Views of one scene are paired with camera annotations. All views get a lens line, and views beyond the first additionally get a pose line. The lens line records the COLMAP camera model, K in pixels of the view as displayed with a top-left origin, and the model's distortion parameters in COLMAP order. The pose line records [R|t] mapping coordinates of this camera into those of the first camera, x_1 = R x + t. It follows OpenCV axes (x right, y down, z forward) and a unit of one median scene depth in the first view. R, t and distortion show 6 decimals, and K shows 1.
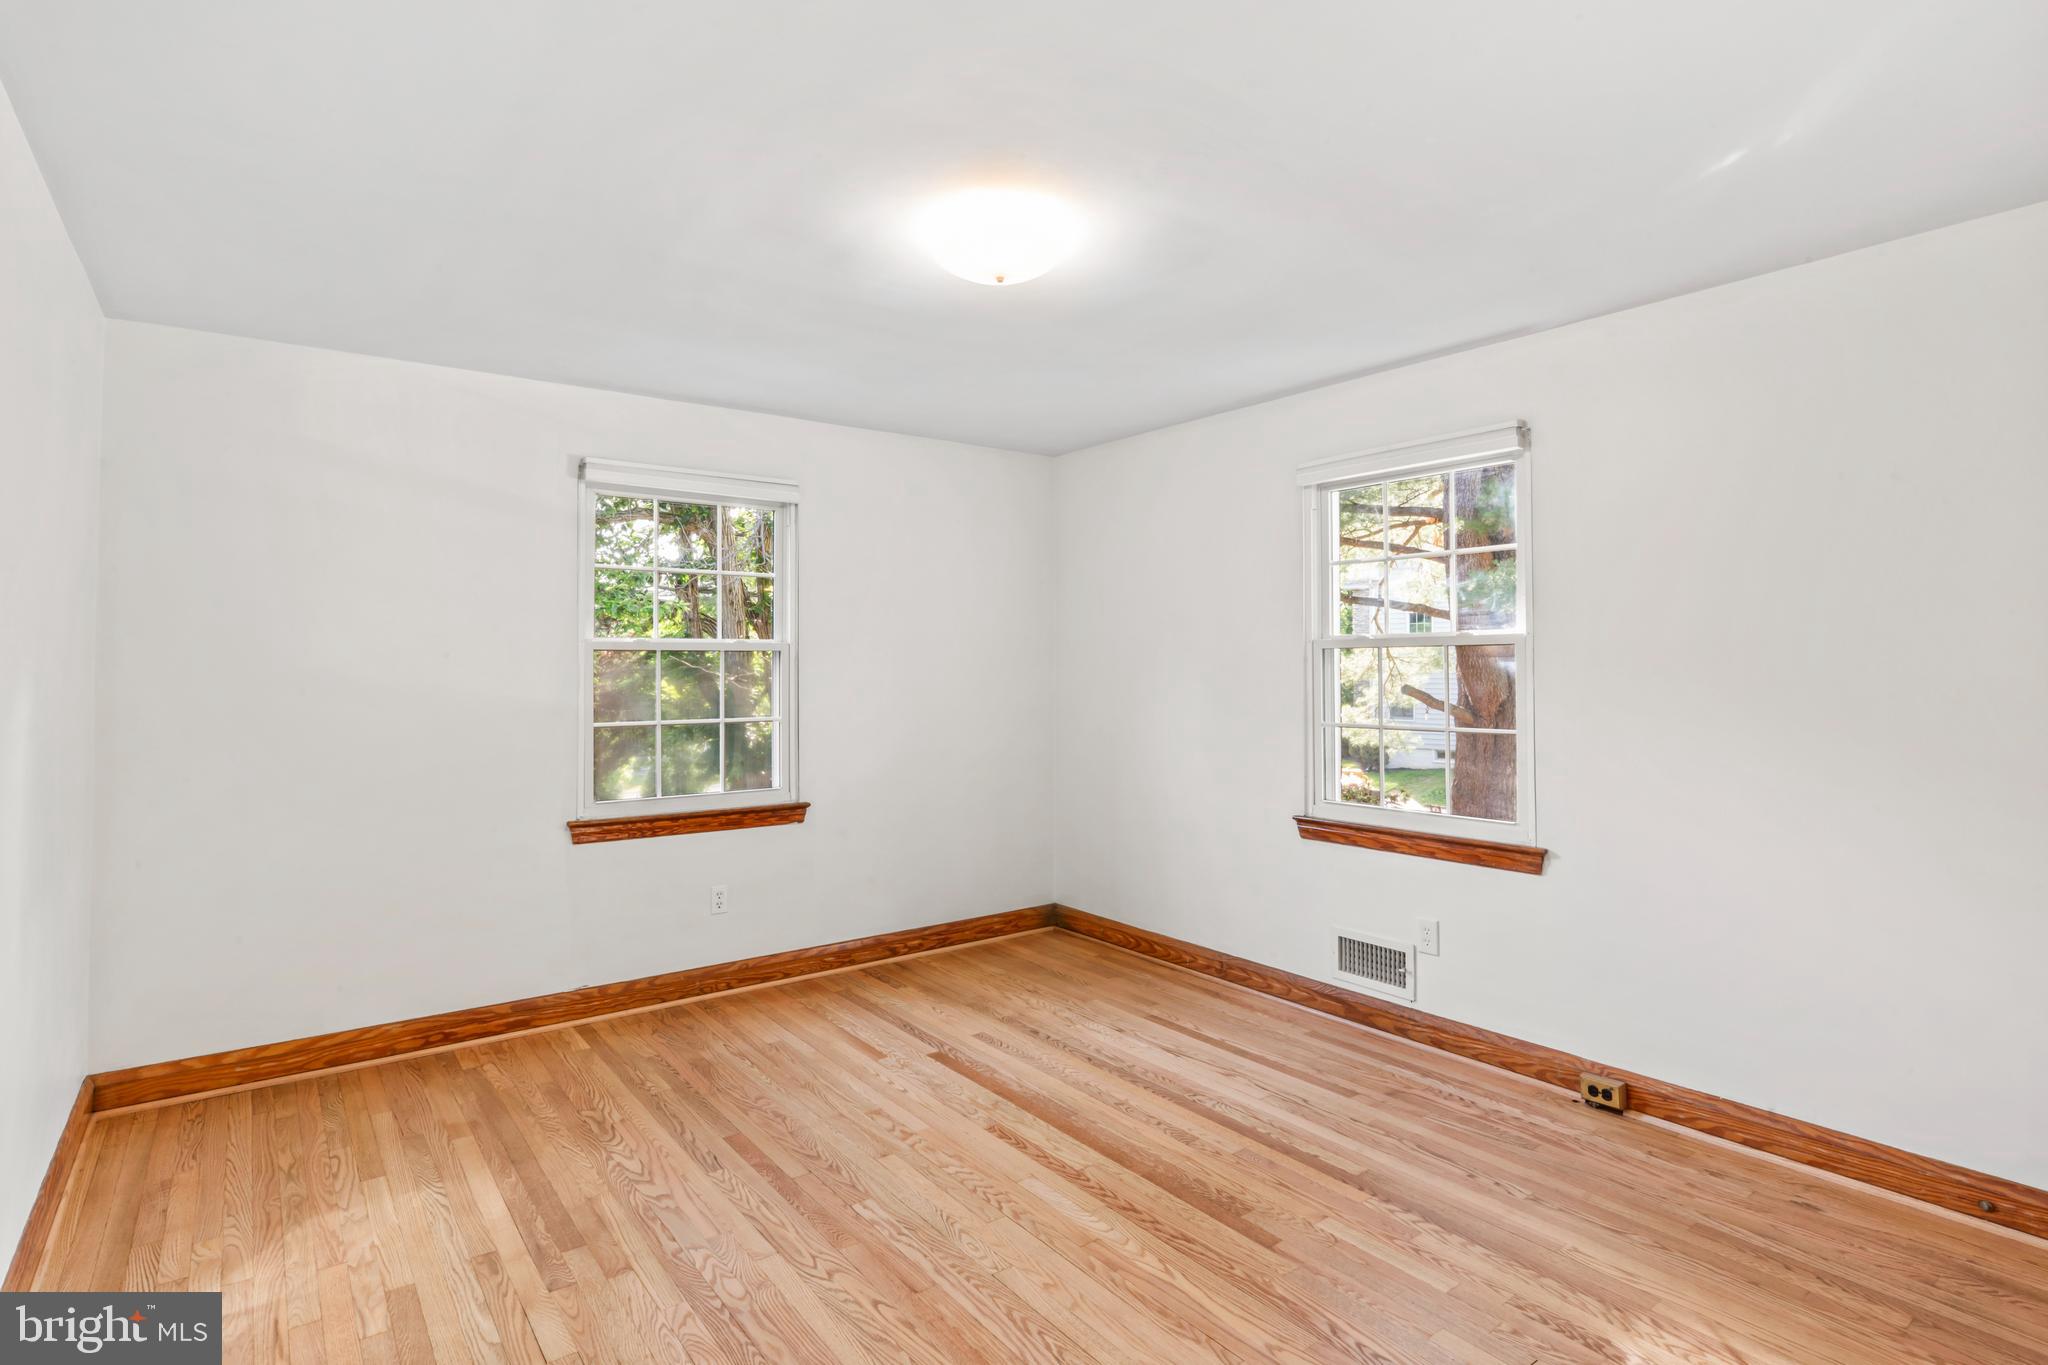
lens RADIAL K [[1036.6, 0, 1001.9], [0, 1036.6, 668.4], [0, 0, 1]] dist [-0.006904, 0.004144]
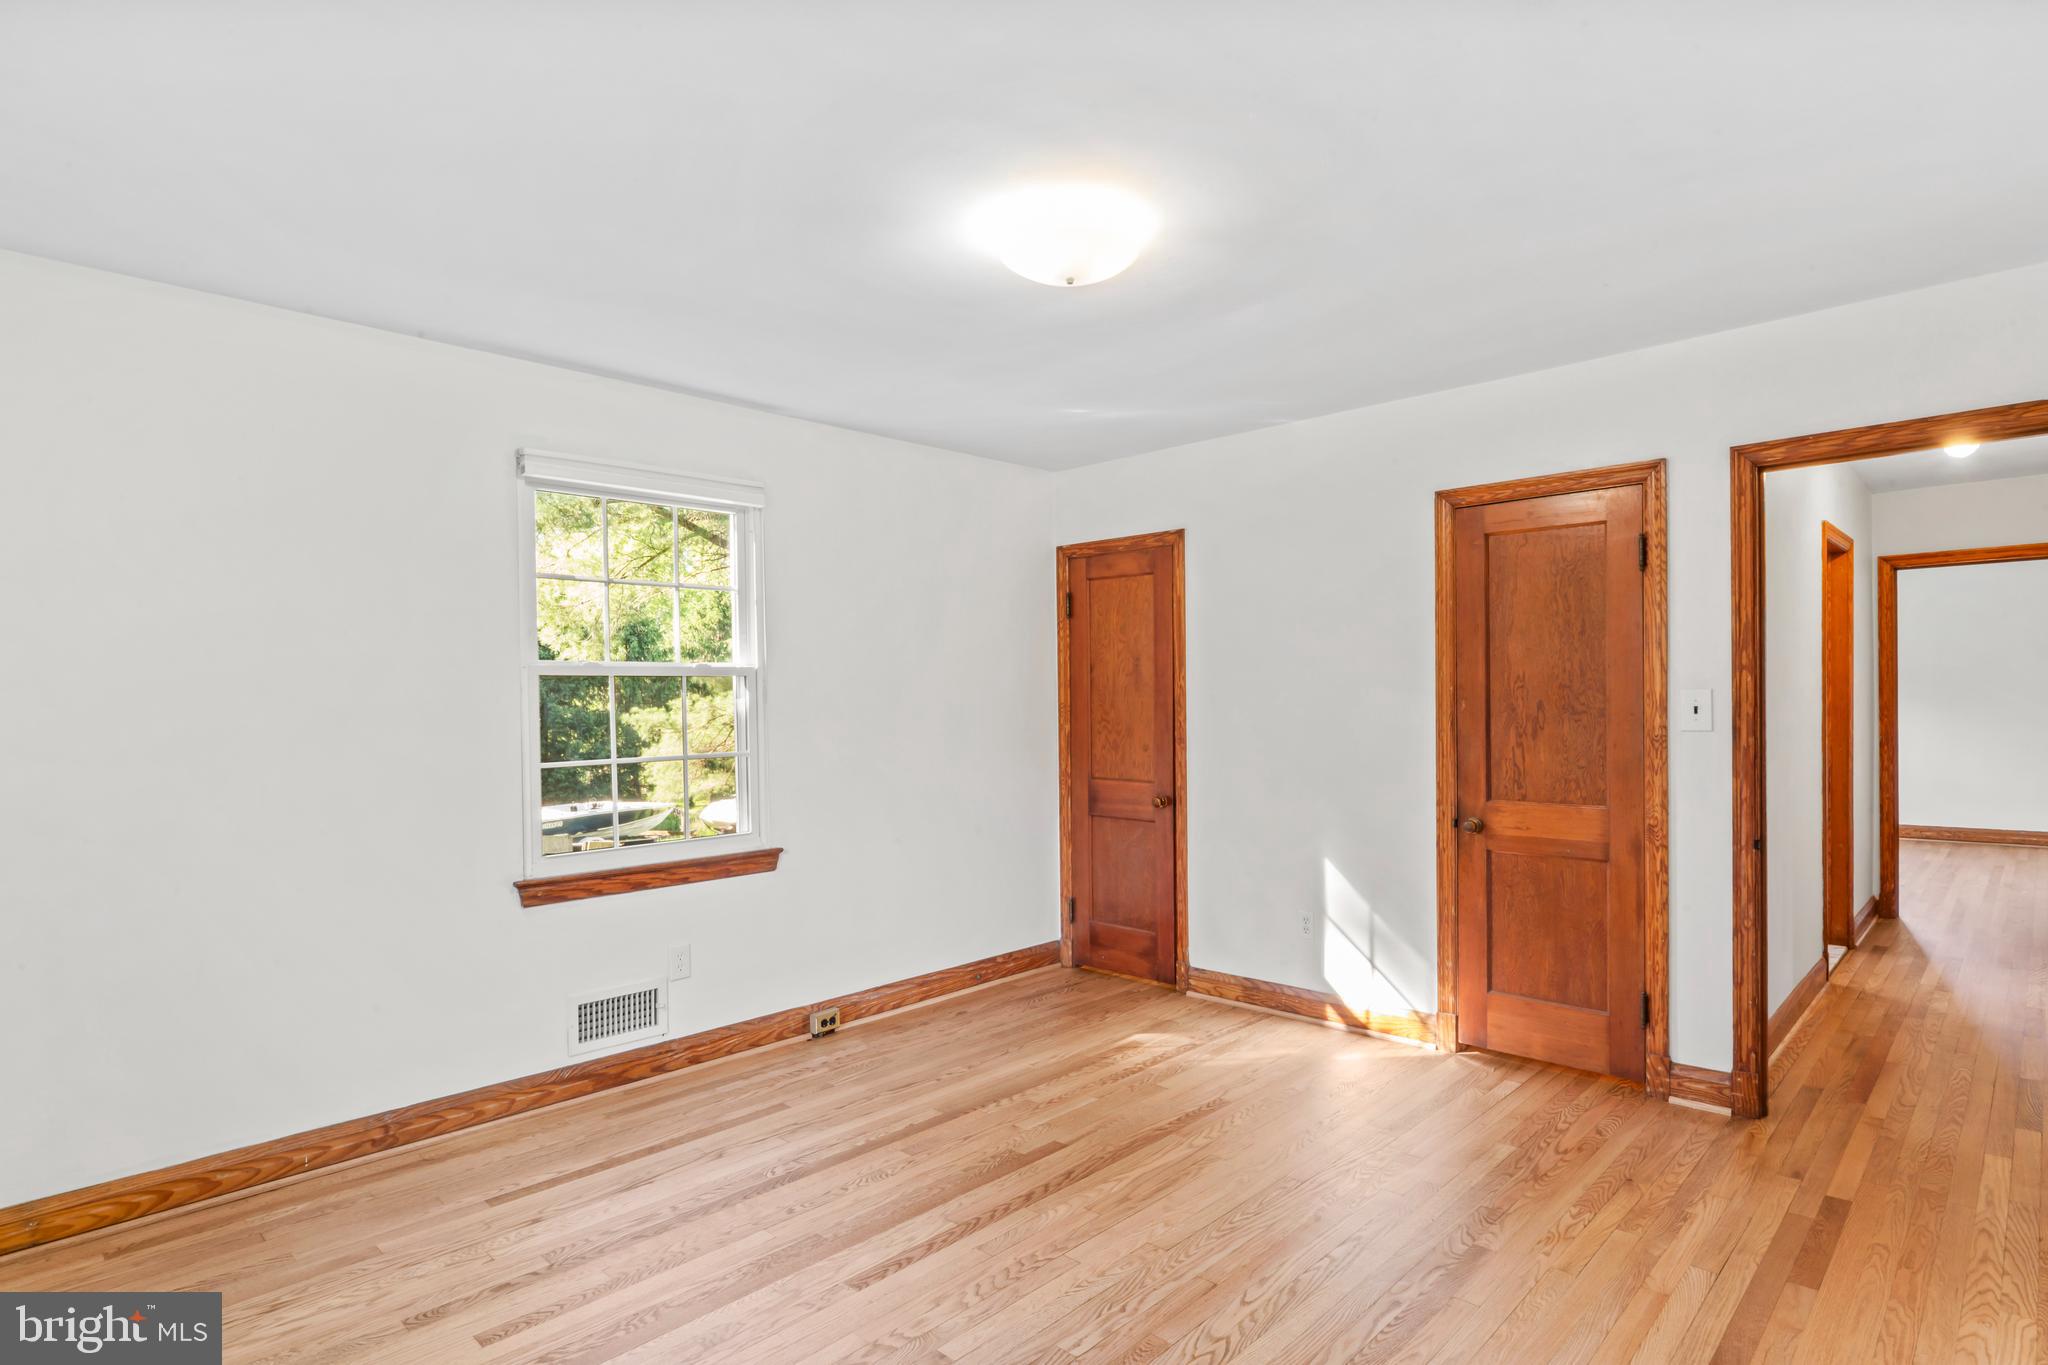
lens RADIAL K [[1073.7, 0, 1030.0], [0, 1073.7, 702.1], [0, 0, 1]] dist [0.002586, -0.002305]
pose [[-0.183186, 0.001887, 0.983076, -0.820194], [0.009938, 0.999951, -0.000067, 0.007366], [-0.983028, 0.009758, -0.183196, 1.007930]]
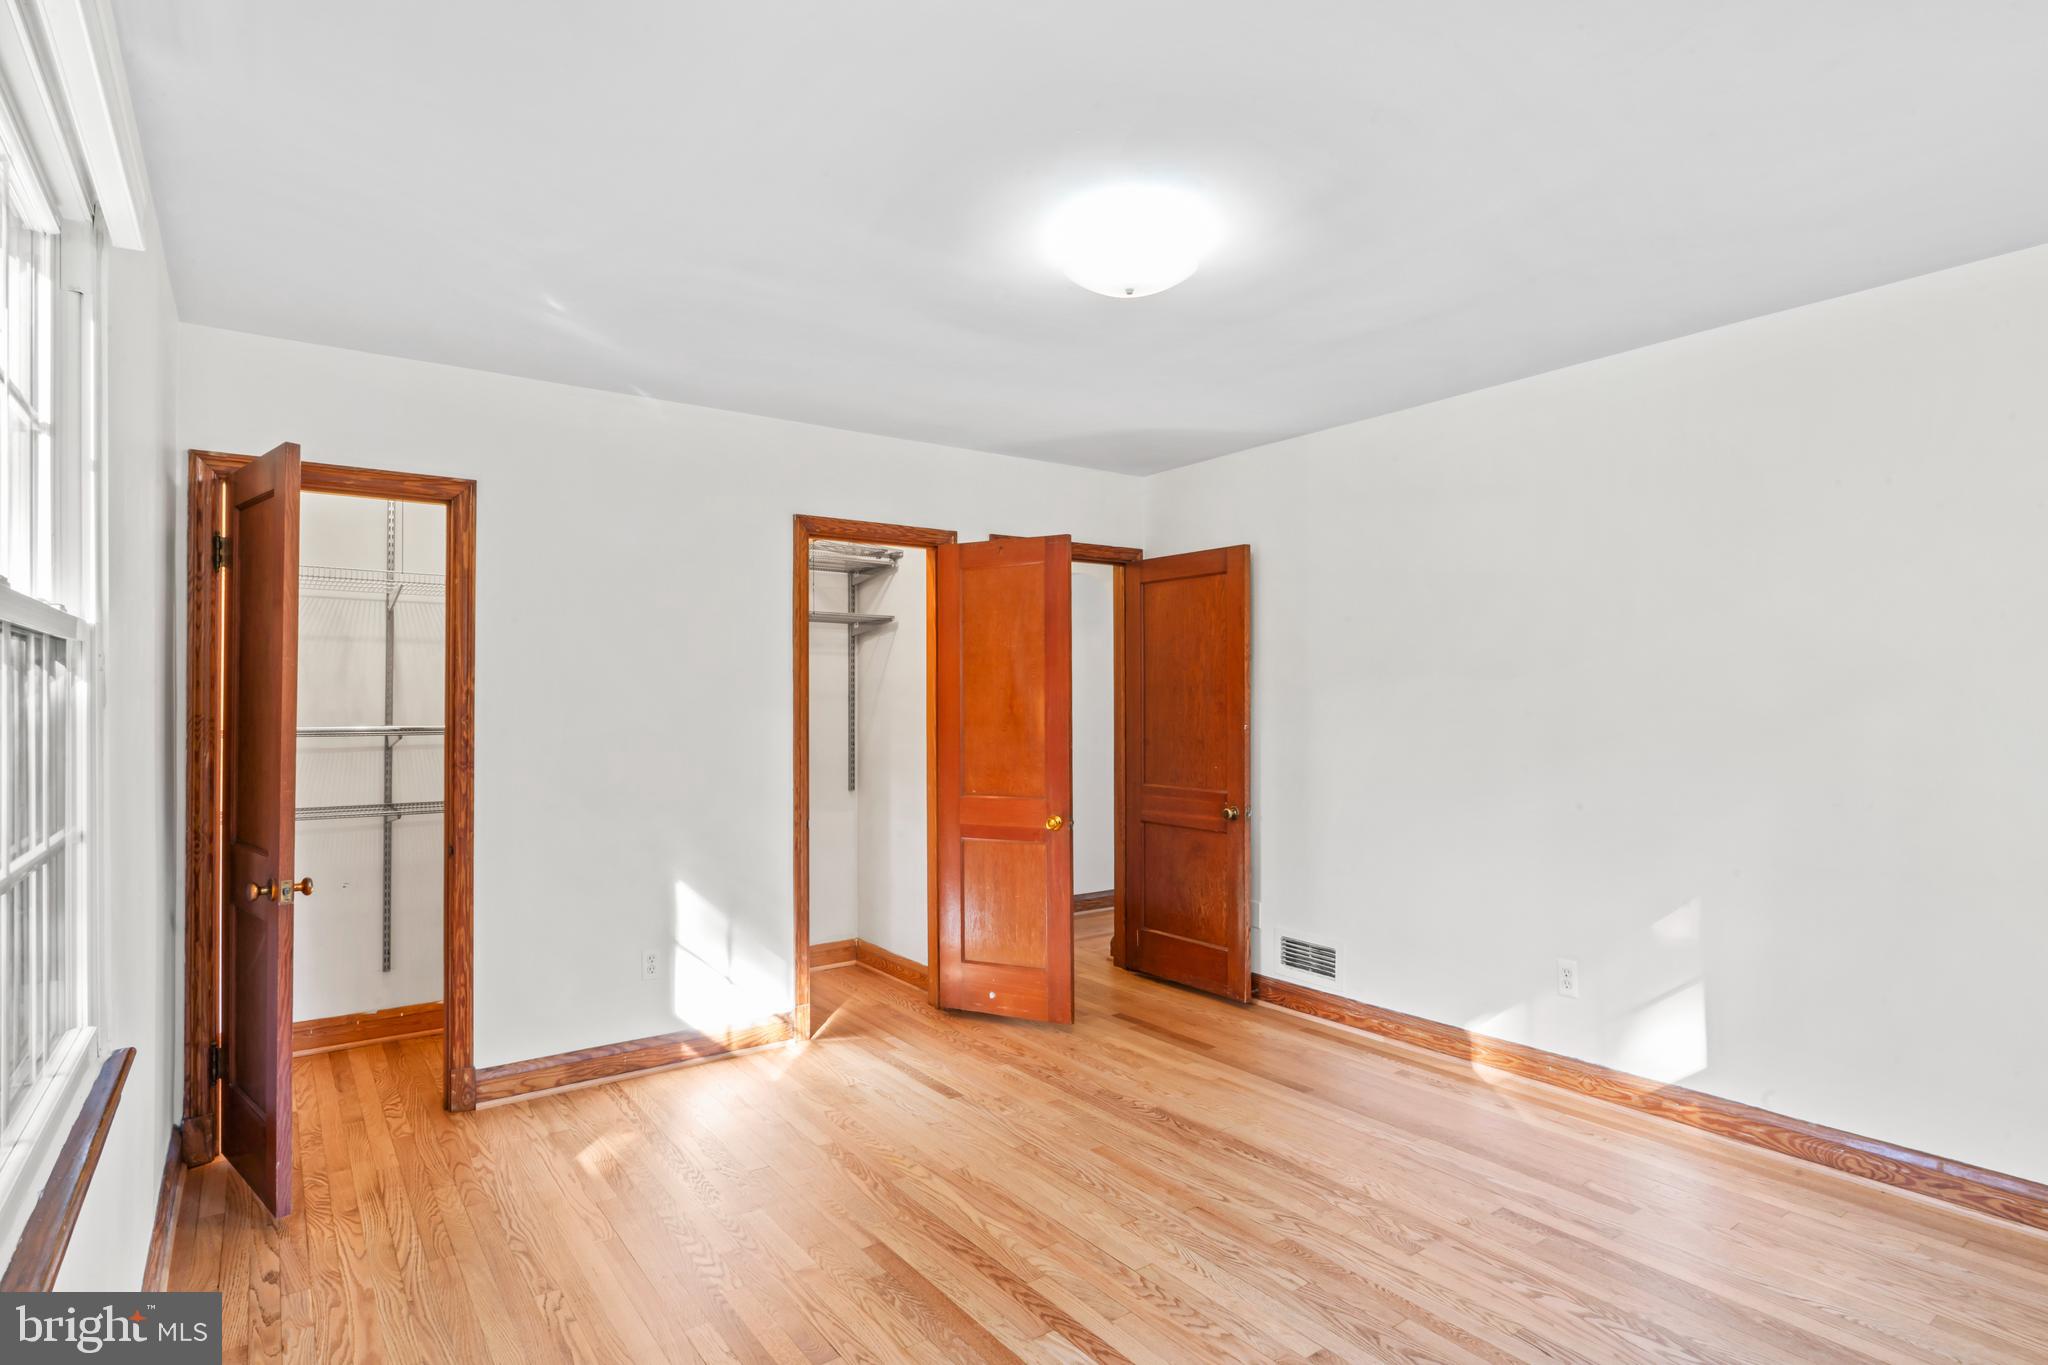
lens RADIAL K [[1073.7, 0, 1041.3], [0, 1073.7, 688.7], [0, 0, 1]] dist [0.002586, -0.002305]
pose [[-0.999840, 0.007554, -0.016204, 0.083942], [0.007762, 0.999888, -0.012831, 0.008280], [0.016105, -0.012955, -0.999786, 1.652564]]
